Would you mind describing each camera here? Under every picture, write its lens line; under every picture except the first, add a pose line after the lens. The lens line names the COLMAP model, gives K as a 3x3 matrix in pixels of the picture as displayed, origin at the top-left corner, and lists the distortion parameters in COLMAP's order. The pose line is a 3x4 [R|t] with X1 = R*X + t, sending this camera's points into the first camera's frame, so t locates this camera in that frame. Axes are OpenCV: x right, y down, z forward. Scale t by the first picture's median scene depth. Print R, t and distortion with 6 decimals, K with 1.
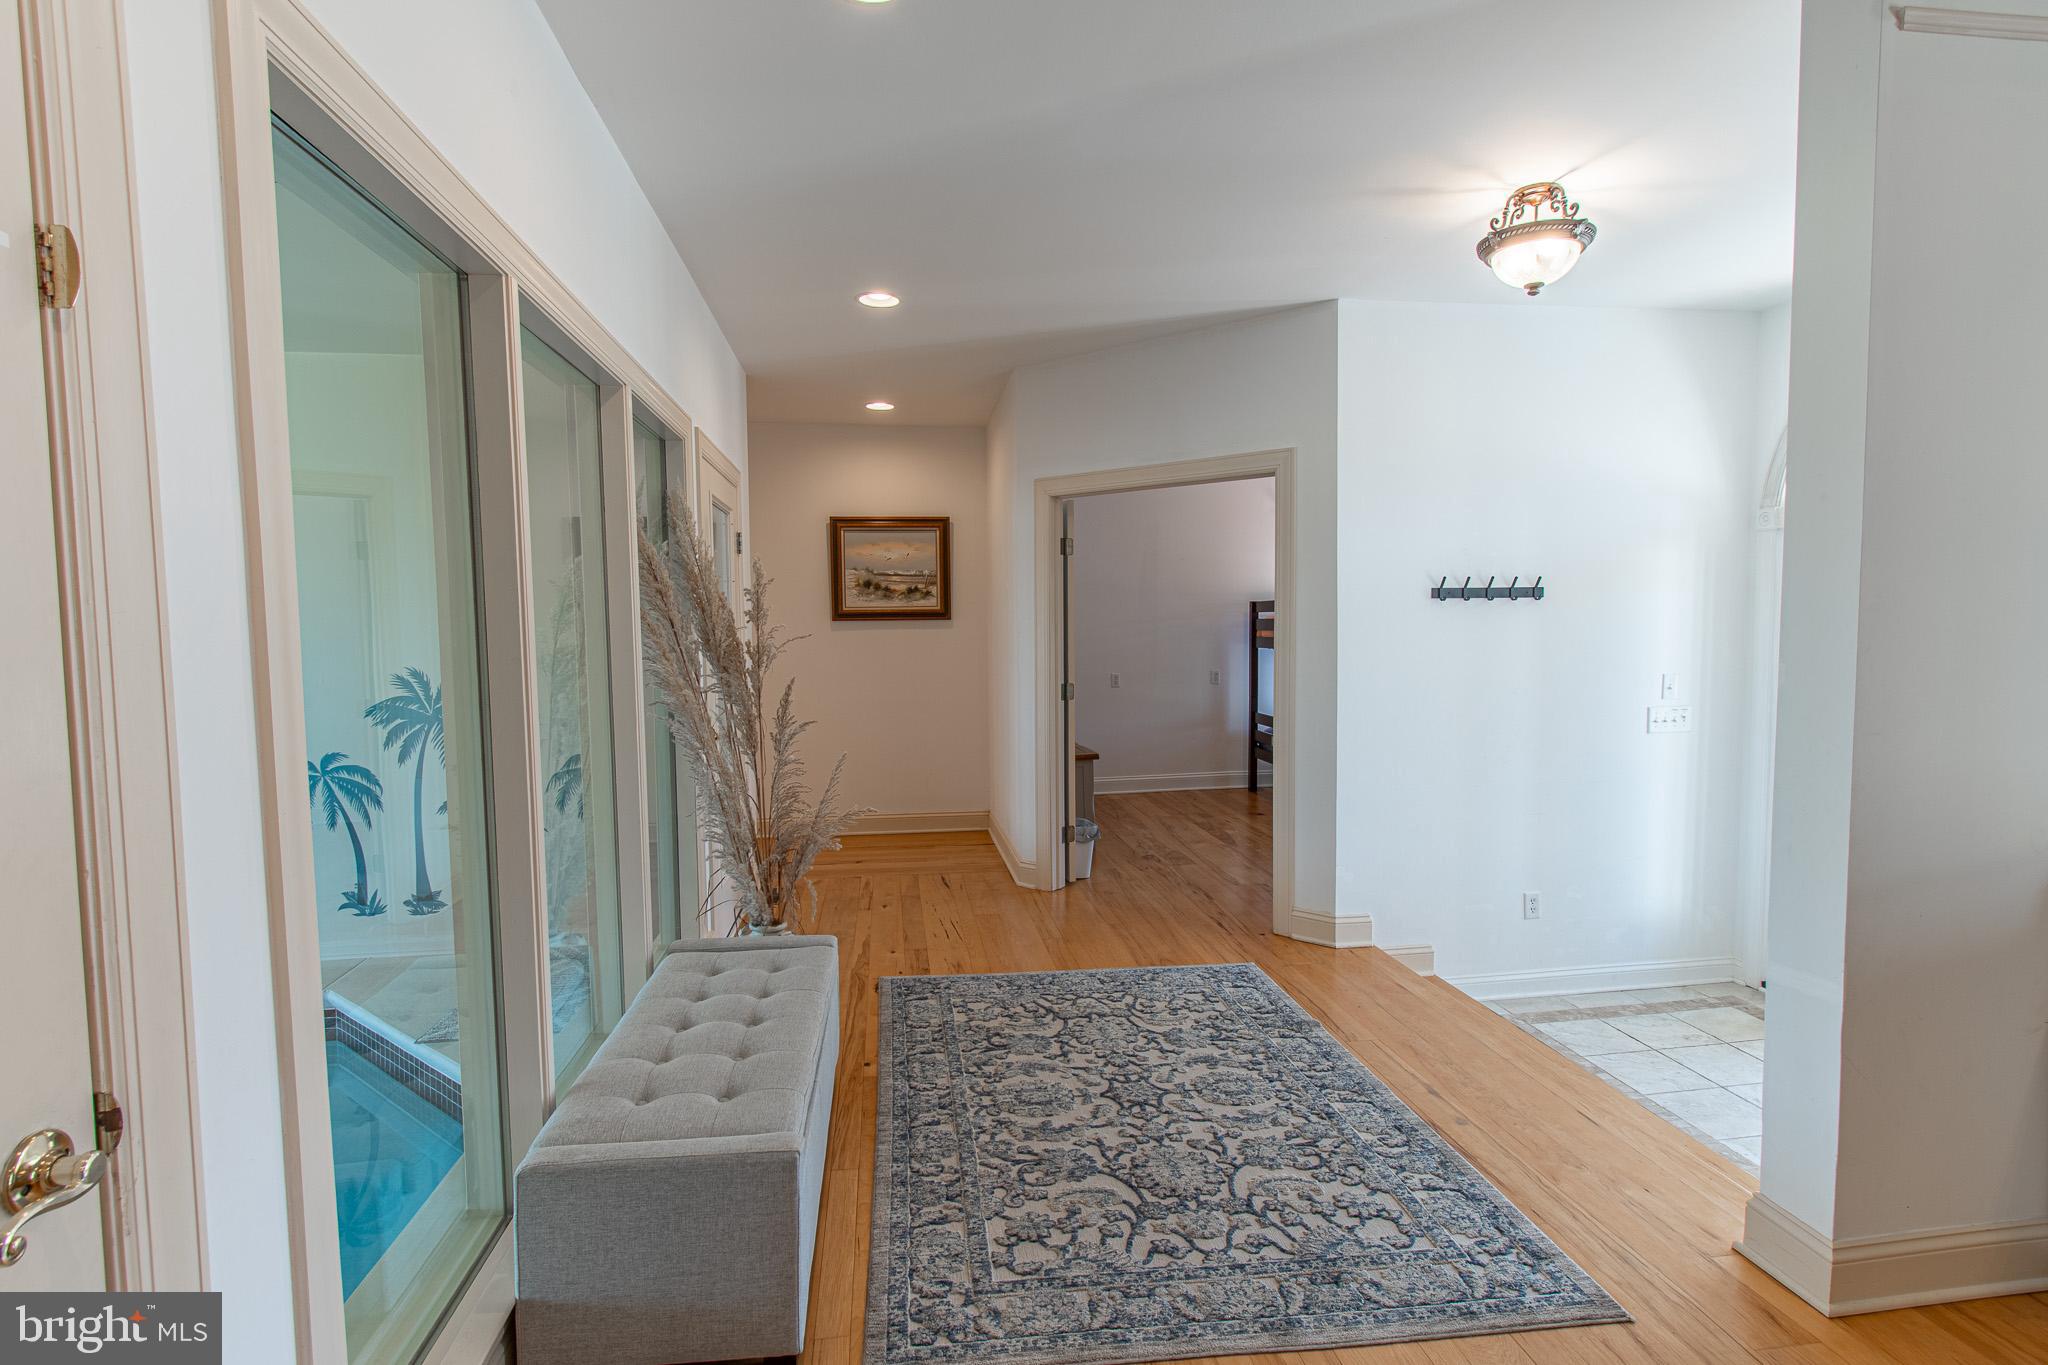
lens RADIAL K [[958.1, 0, 999.2], [0, 958.1, 685.2], [0, 0, 1]] dist [-0.001354, -0.000376]
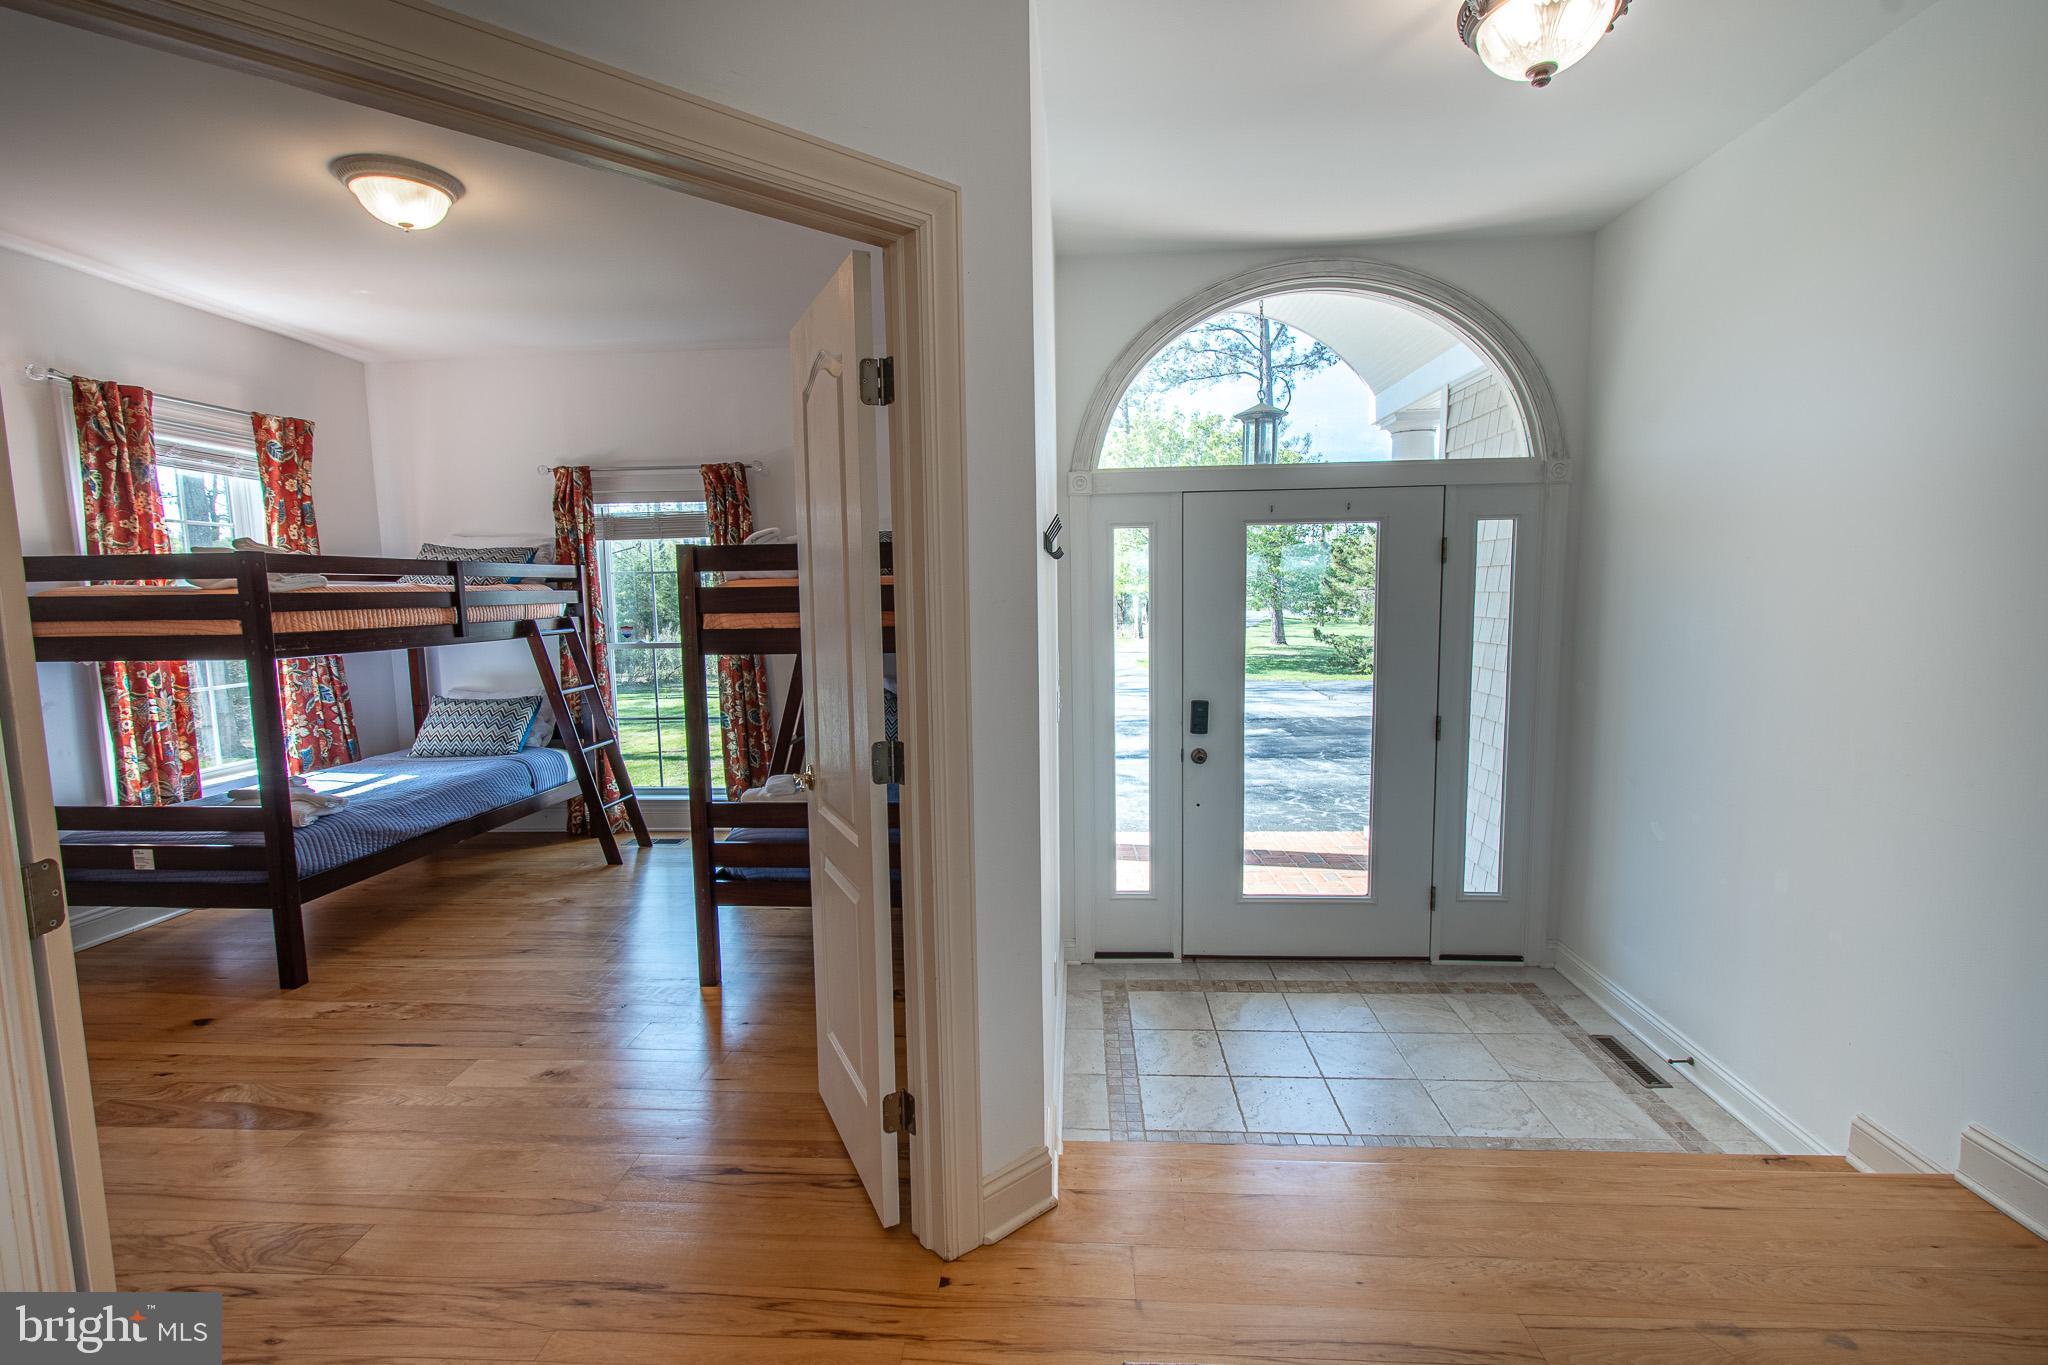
lens RADIAL K [[904.3, 0, 1019.4], [0, 904.3, 684.2], [0, 0, 1]] dist [0.001710, 0.000017]
pose [[0.174407, -0.098247, 0.979760, -0.114740], [0.077079, 0.993319, 0.085886, -0.055886], [-0.981652, 0.060540, 0.180815, 0.922070]]
